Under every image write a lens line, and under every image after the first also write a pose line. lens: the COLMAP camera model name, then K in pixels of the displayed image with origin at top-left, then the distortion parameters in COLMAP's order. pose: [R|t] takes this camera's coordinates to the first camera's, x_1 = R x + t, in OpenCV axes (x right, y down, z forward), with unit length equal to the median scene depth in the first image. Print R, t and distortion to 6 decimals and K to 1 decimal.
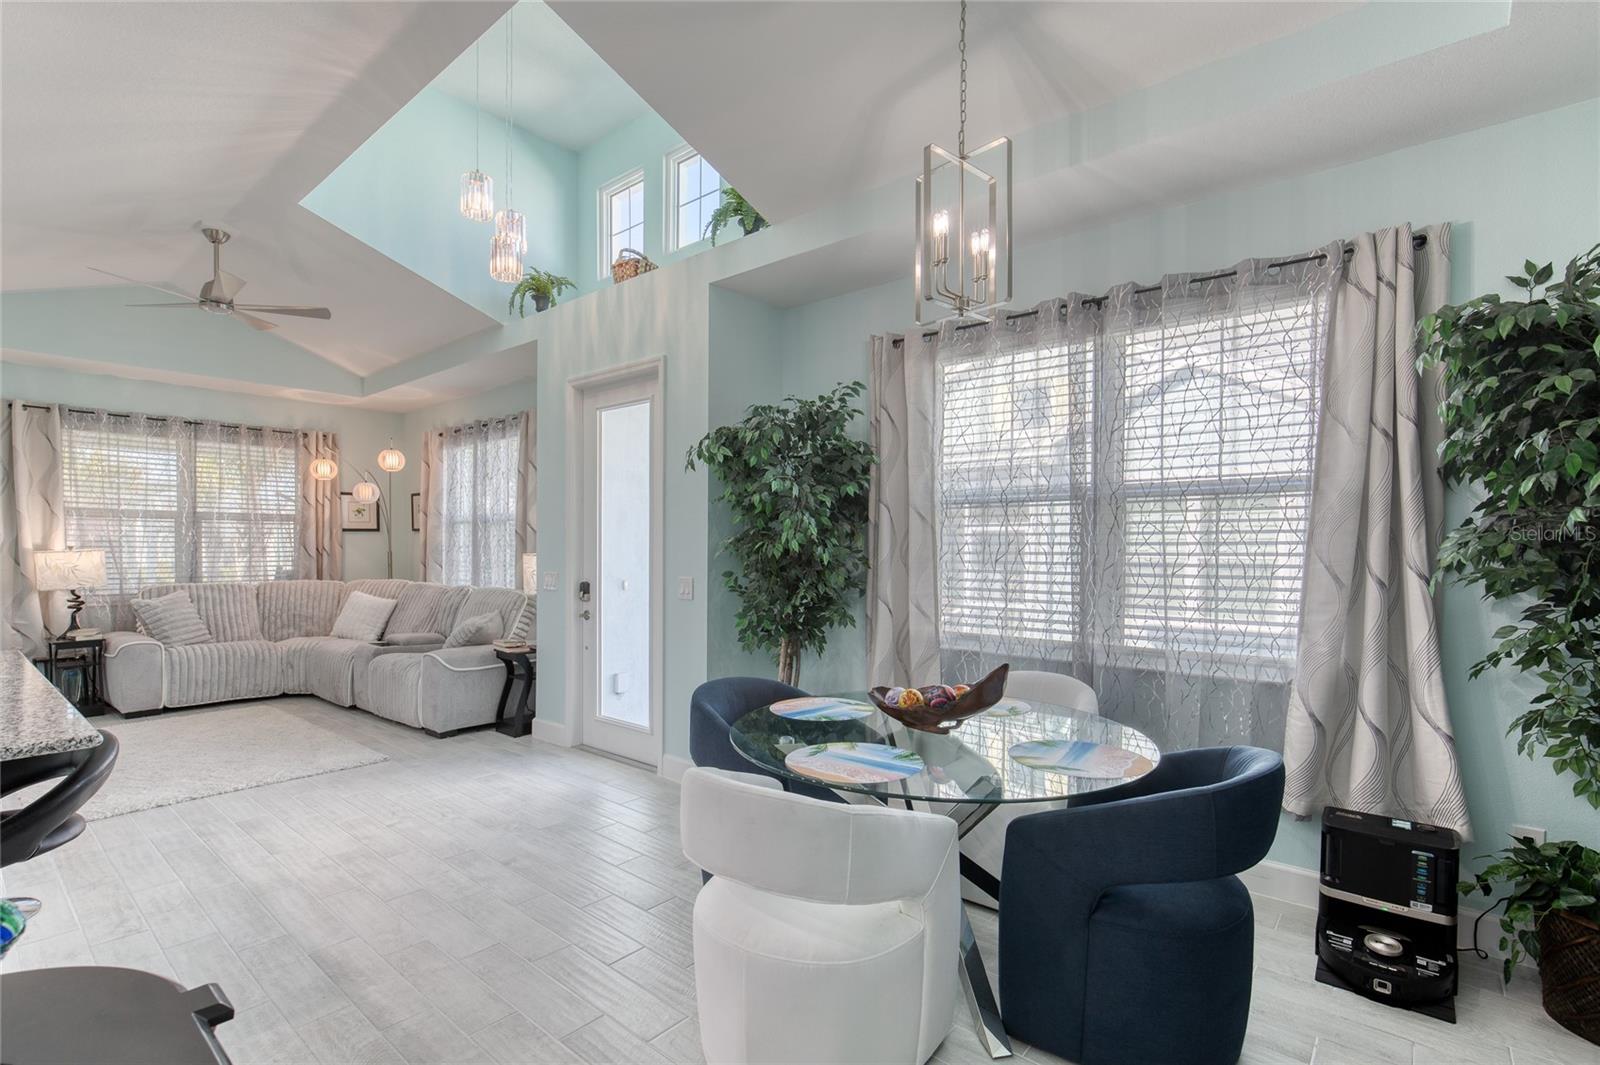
lens RADIAL K [[749.9, 0, 784.0], [0, 749.9, 563.3], [0, 0, 1]] dist [-0.001641, 0.001059]
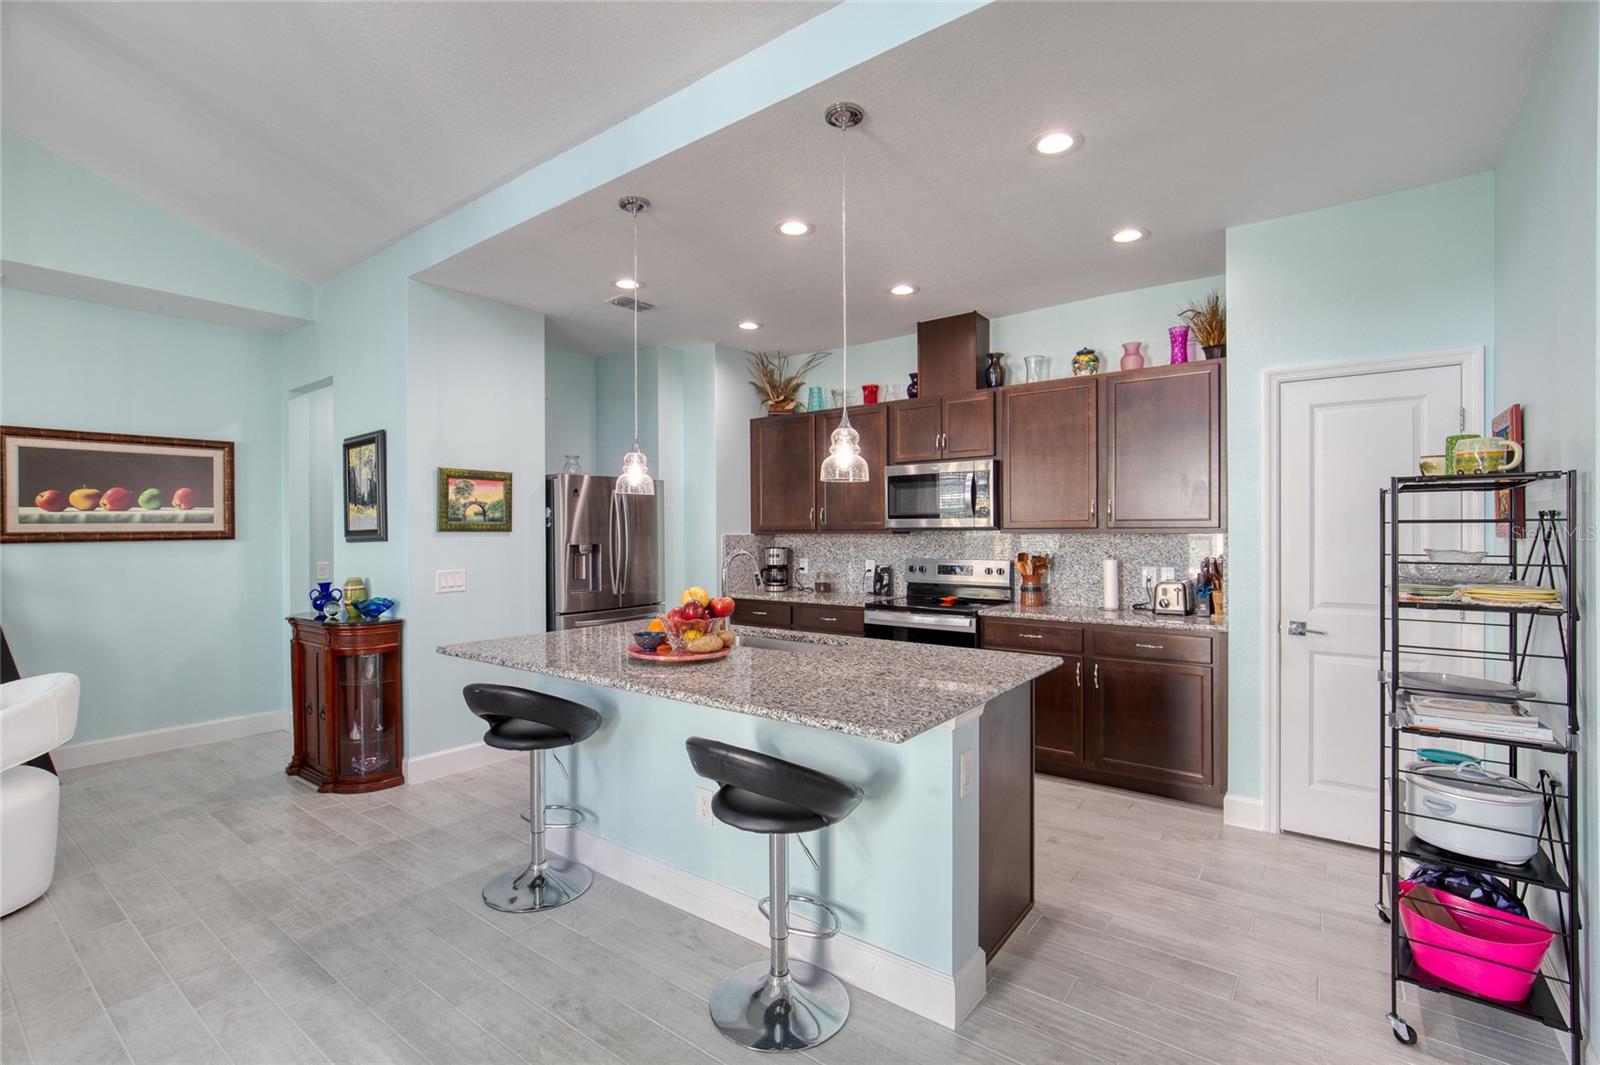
lens RADIAL K [[719.8, 0, 790.3], [0, 719.8, 535.0], [0, 0, 1]] dist [-0.011490, 0.004158]
pose [[-0.998044, 0.000507, -0.062512, -0.439564], [-0.001183, 0.999635, 0.026999, -0.021708], [0.062503, 0.027020, -0.997679, 0.734356]]
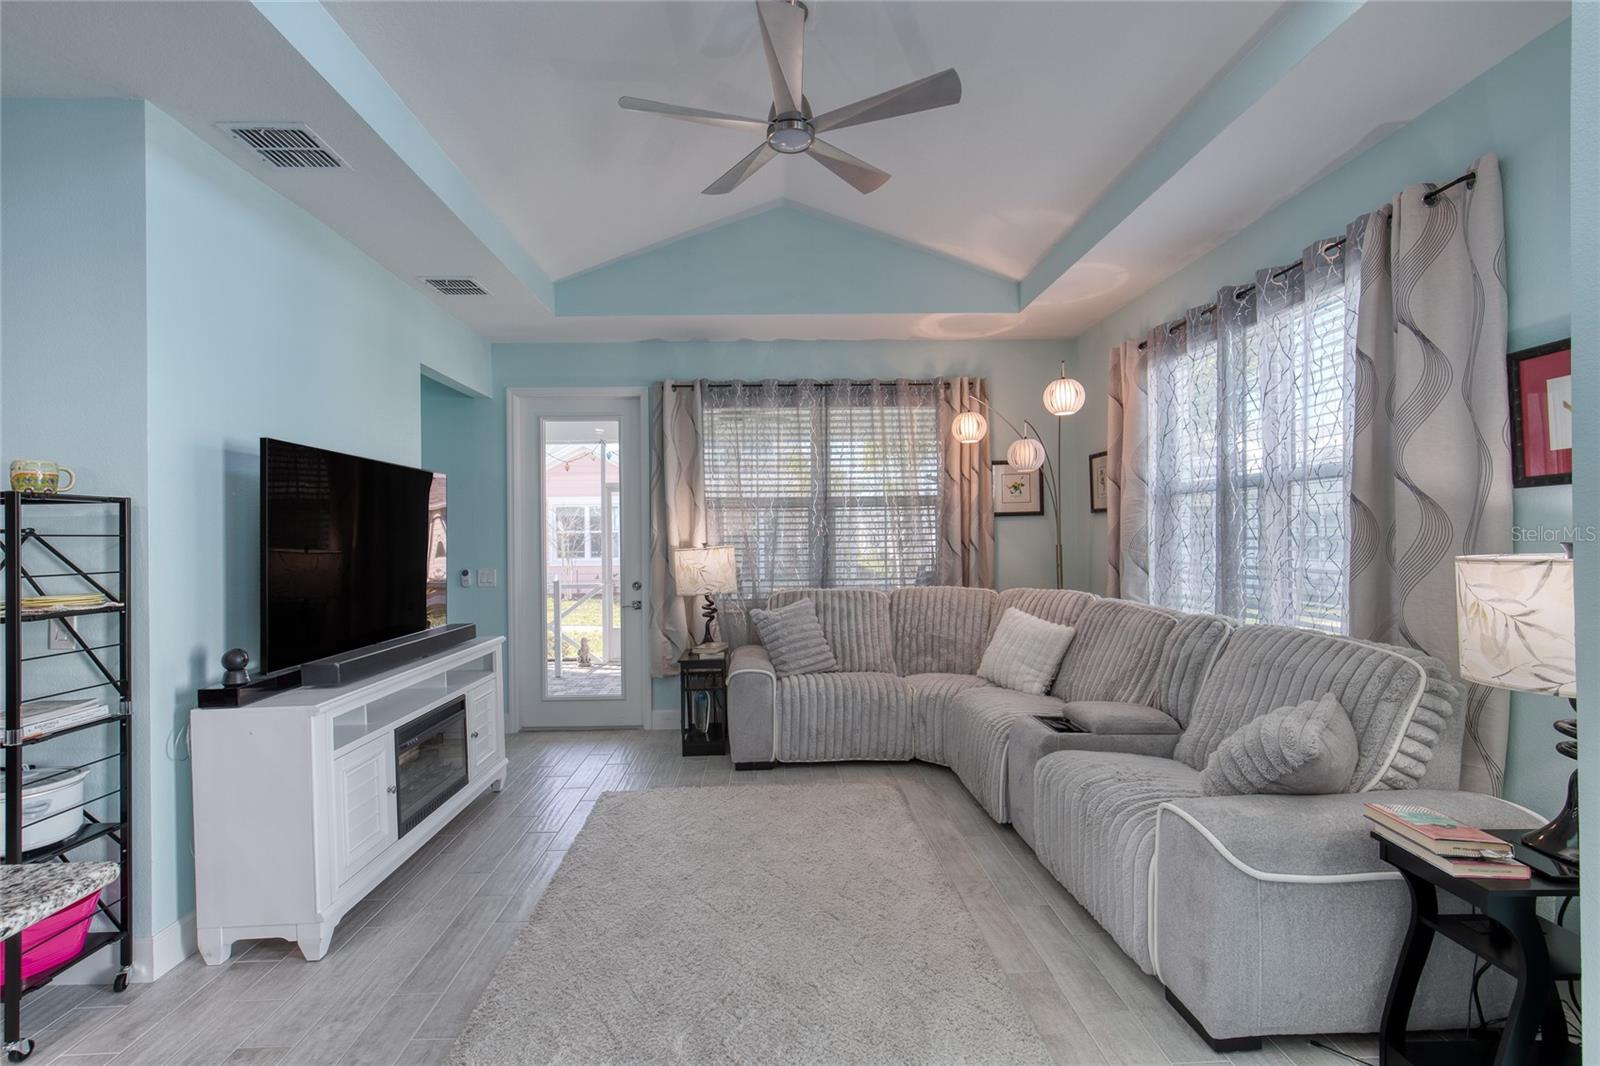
lens RADIAL K [[722.4, 0, 785.6], [0, 722.4, 535.0], [0, 0, 1]] dist [0.002855, 0.001485]
pose [[0.678004, -0.015442, -0.734896, -0.271758], [-0.000055, 0.999778, -0.021058, -0.013719], [0.735059, 0.014318, 0.677852, 0.481406]]
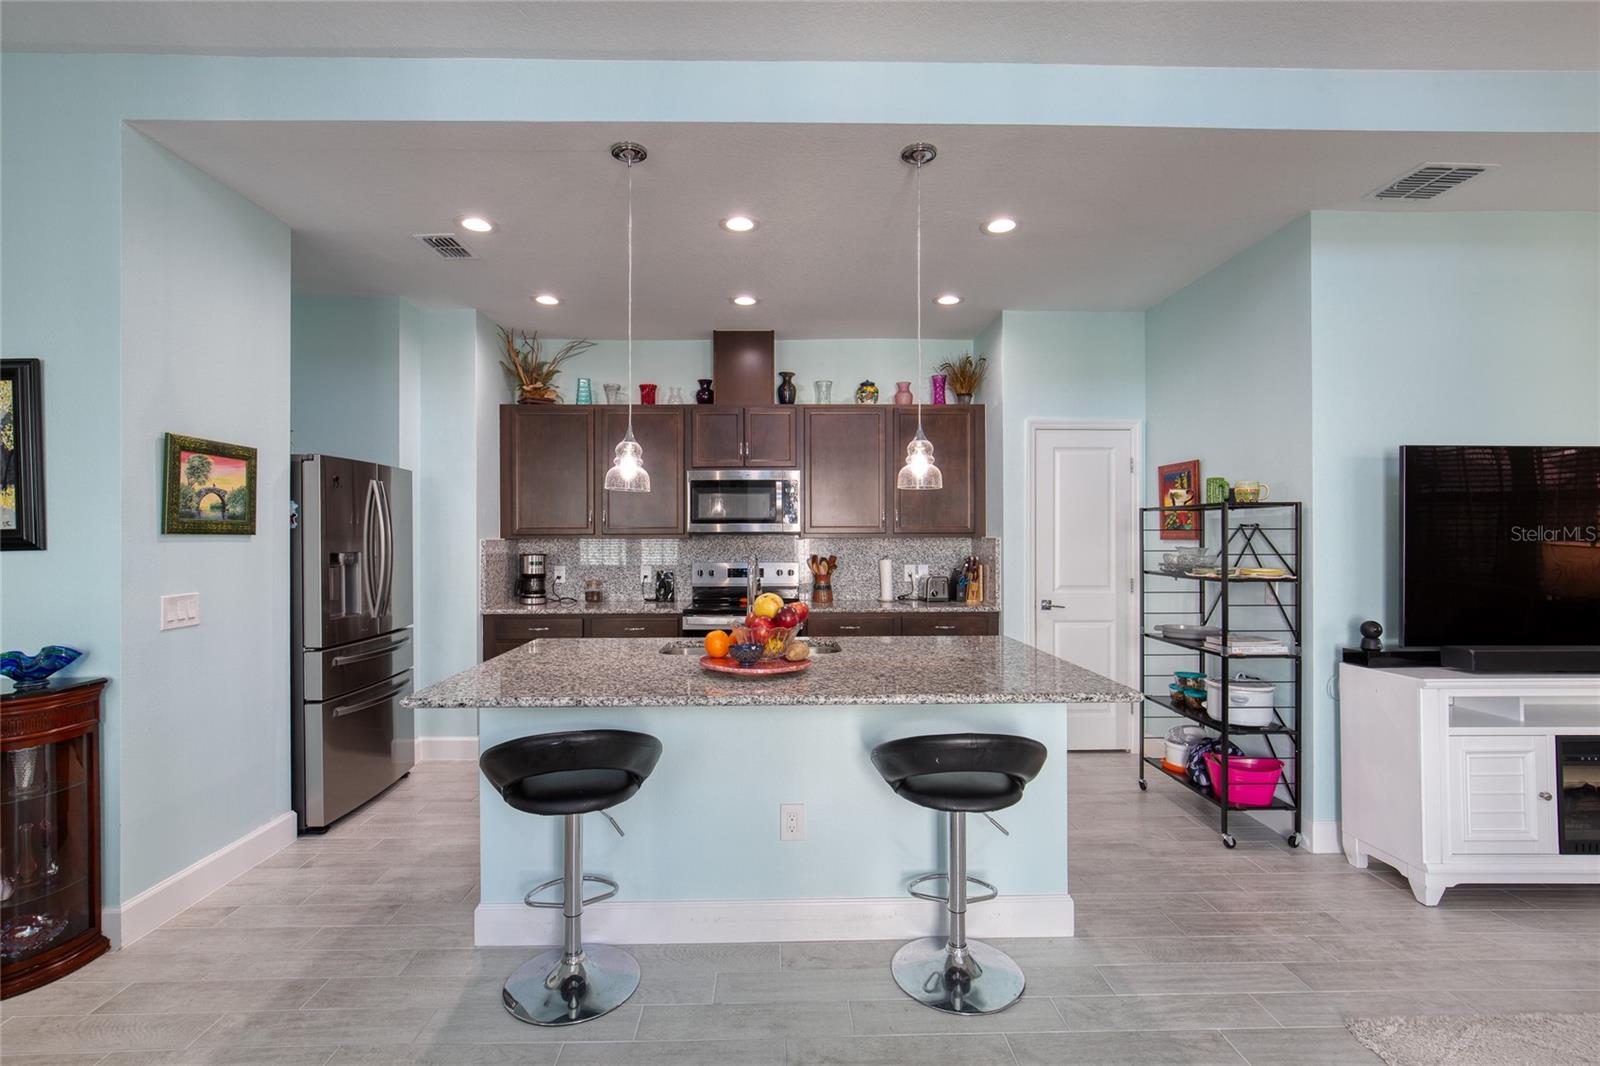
lens RADIAL K [[729.6, 0, 786.3], [0, 729.6, 534.8], [0, 0, 1]] dist [-0.009174, 0.000817]
pose [[-0.740107, -0.003499, -0.672480, -0.154017], [-0.015812, 0.999801, 0.012200, -0.017177], [0.672303, 0.019662, -0.740015, 0.617036]]
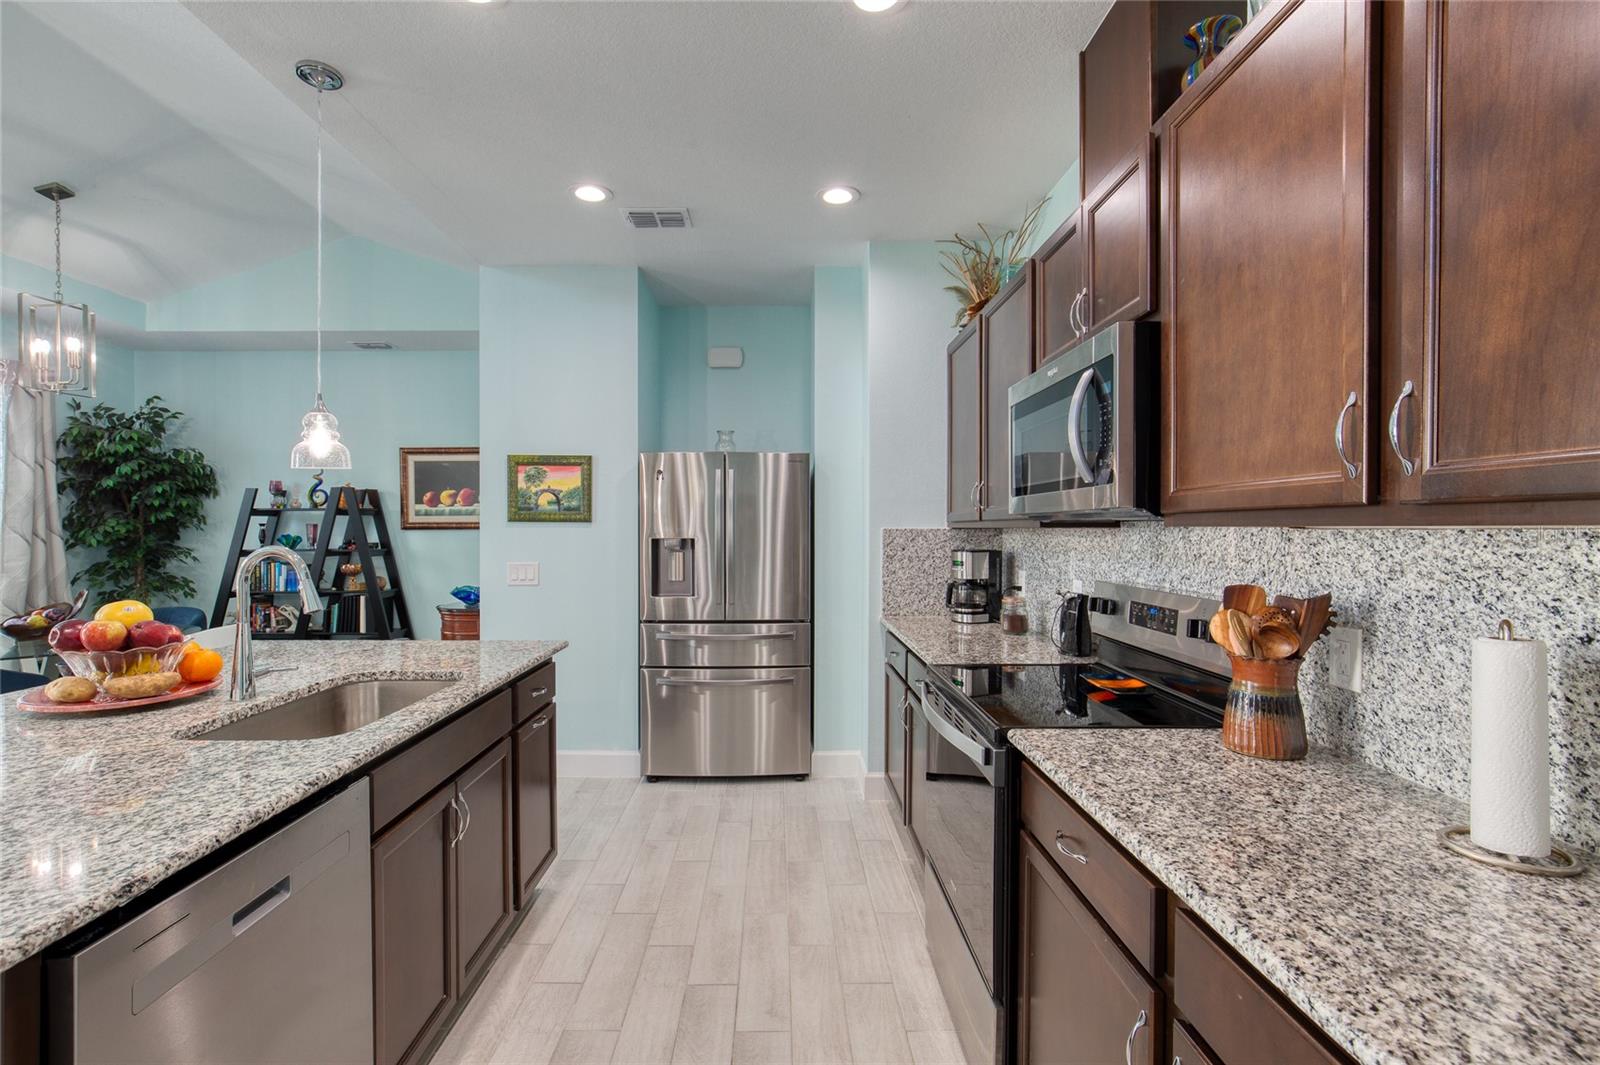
lens RADIAL K [[727.5, 0, 783.1], [0, 727.5, 533.7], [0, 0, 1]] dist [-0.001398, 0.000929]
pose [[-0.663052, -0.012126, 0.748475, -0.785428], [0.011871, 0.999573, 0.026710, -0.010790], [-0.748479, 0.026595, -0.662625, 0.318090]]
